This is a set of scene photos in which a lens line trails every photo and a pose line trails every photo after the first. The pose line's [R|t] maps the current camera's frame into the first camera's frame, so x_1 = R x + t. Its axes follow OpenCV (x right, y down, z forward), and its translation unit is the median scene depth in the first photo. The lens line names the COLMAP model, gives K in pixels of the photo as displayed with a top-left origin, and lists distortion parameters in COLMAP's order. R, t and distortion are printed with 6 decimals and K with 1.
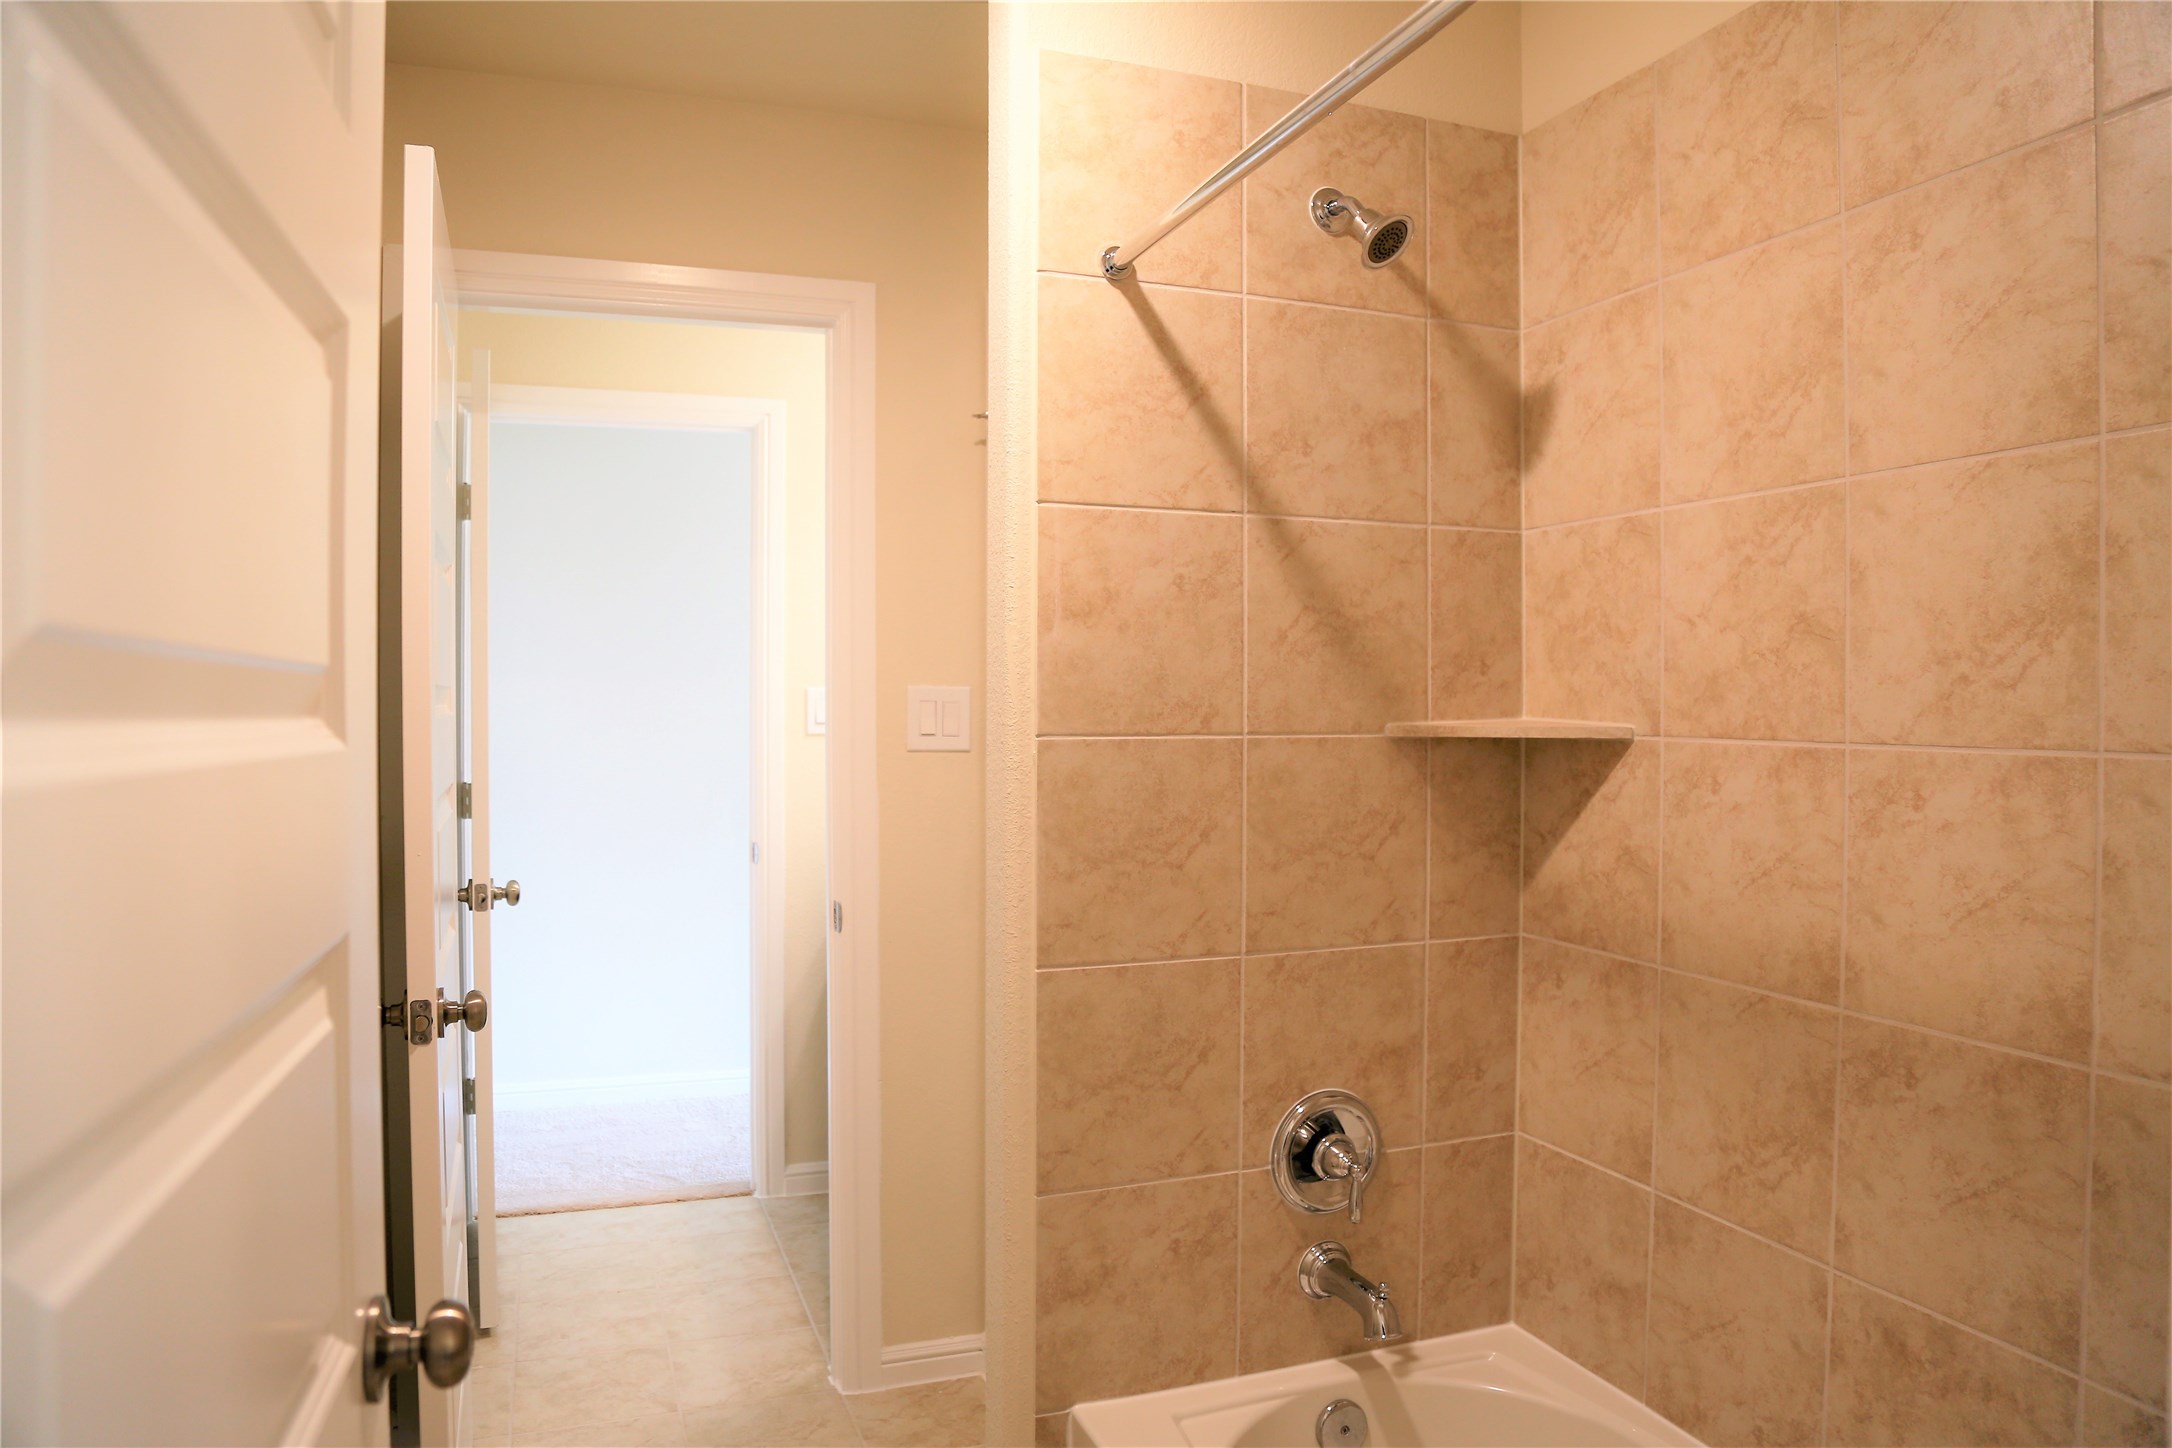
lens RADIAL K [[1551.6, 0, 1040.3], [0, 1551.6, 731.8], [0, 0, 1]] dist [-0.106731, 0.070294]
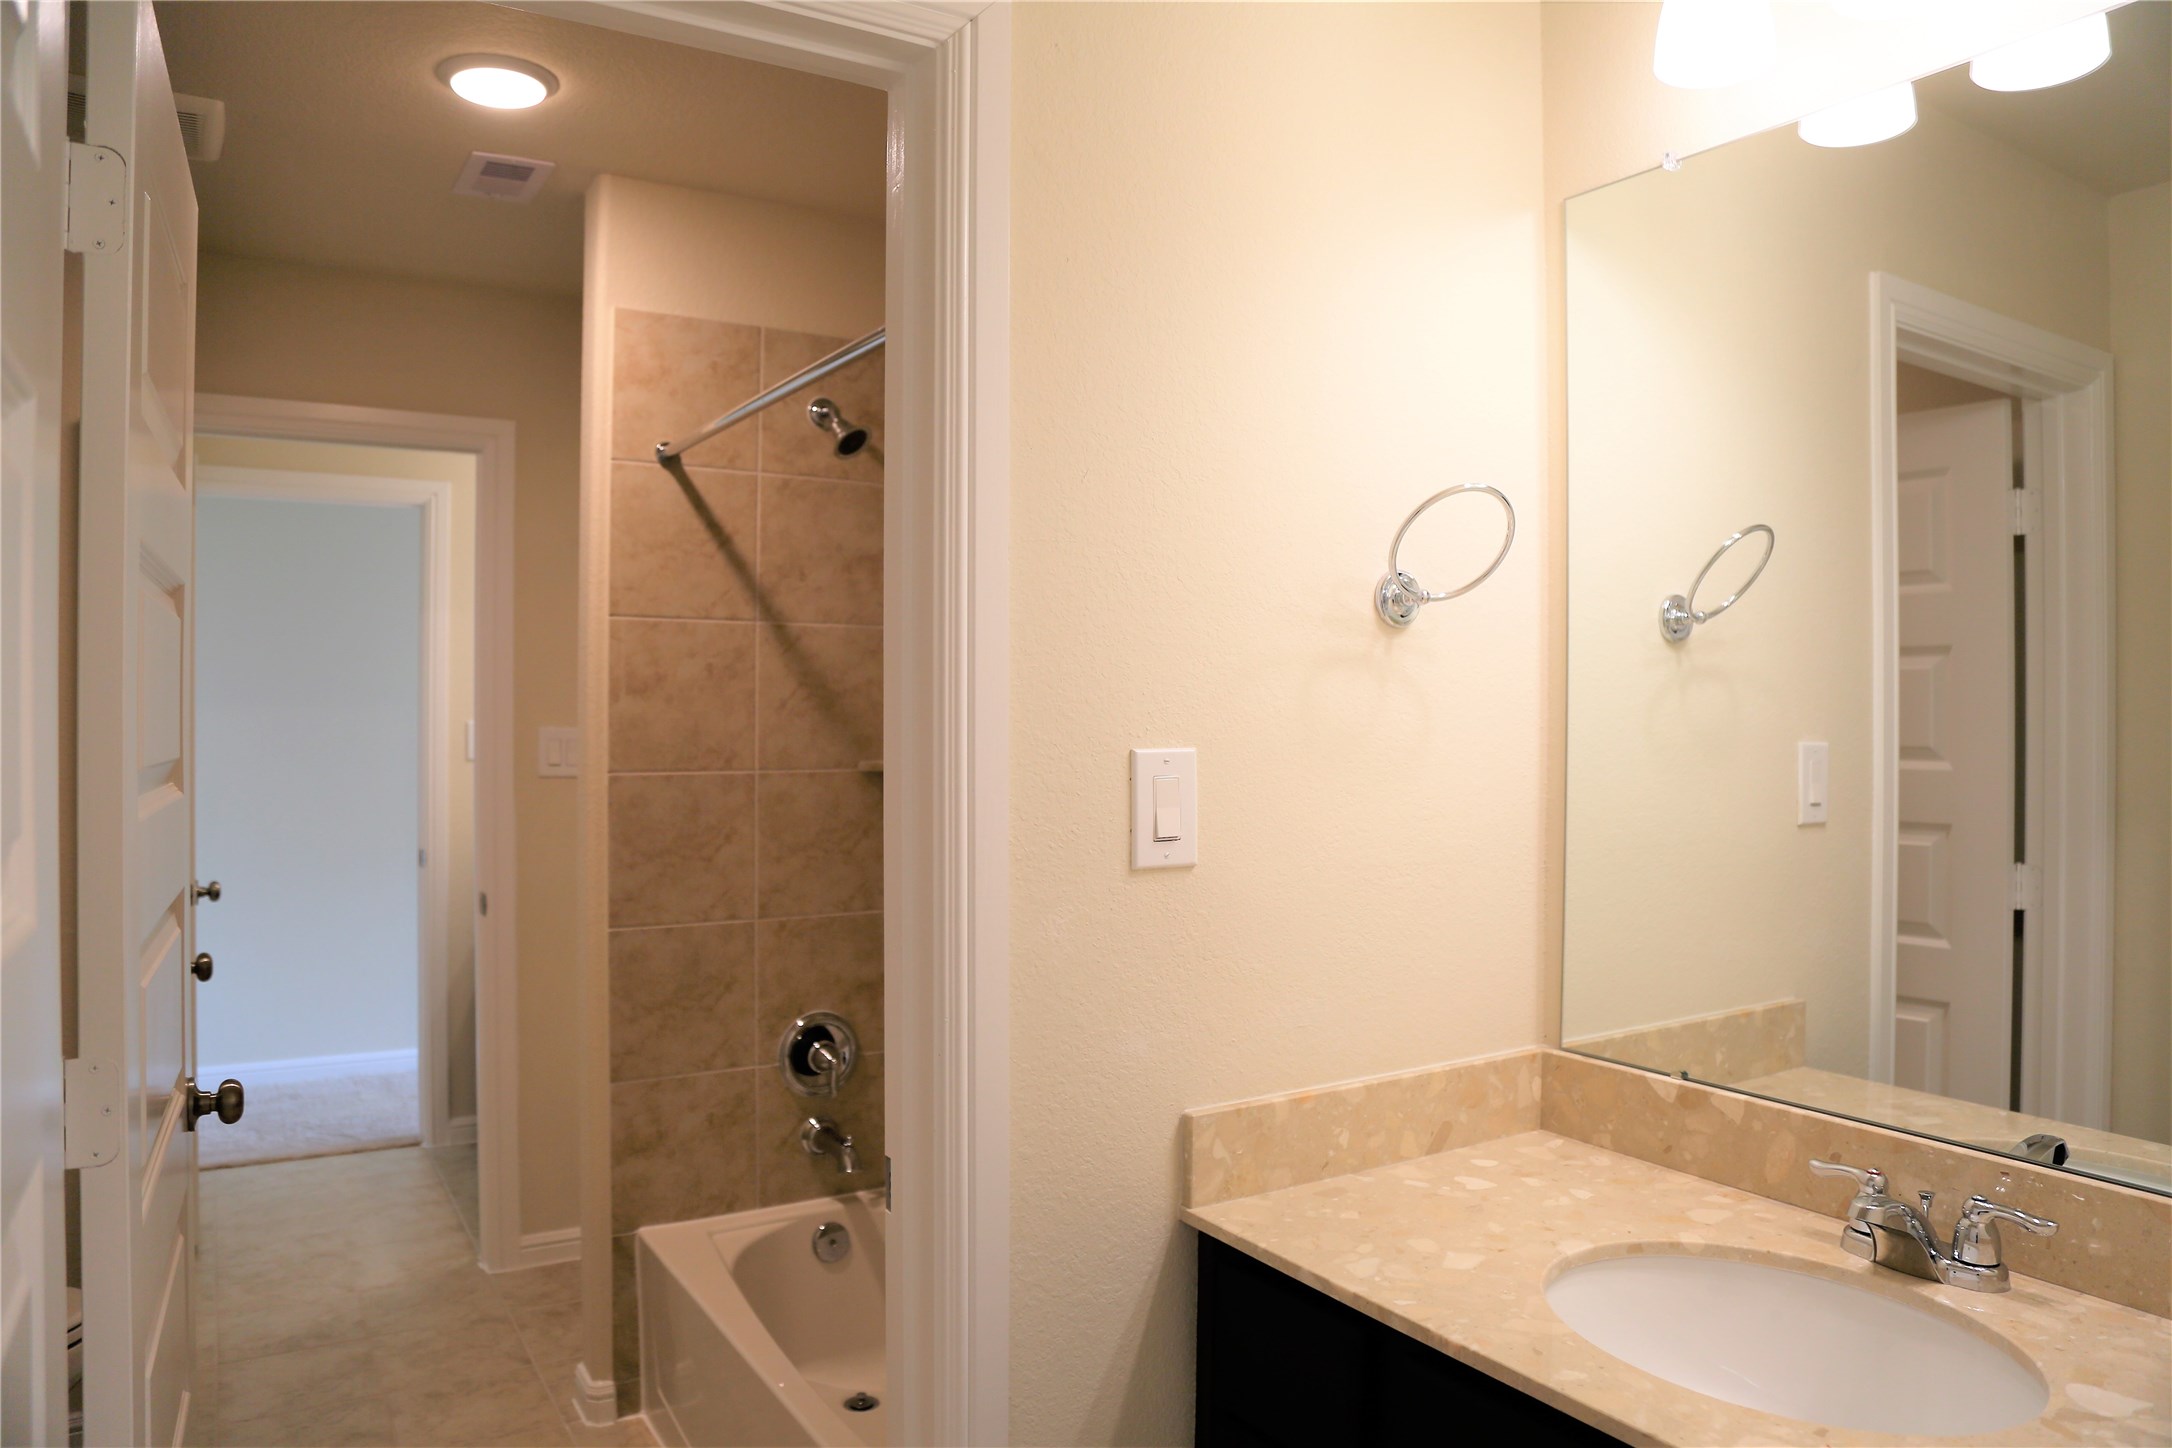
lens RADIAL K [[1551.6, 0, 1073.5], [0, 1551.6, 725.7], [0, 0, 1]] dist [-0.106731, 0.070294]
pose [[0.977688, 0.002515, 0.210048, 0.117099], [-0.000710, 0.999962, -0.008667, -0.027913], [-0.210062, 0.008325, 0.977653, -0.507235]]
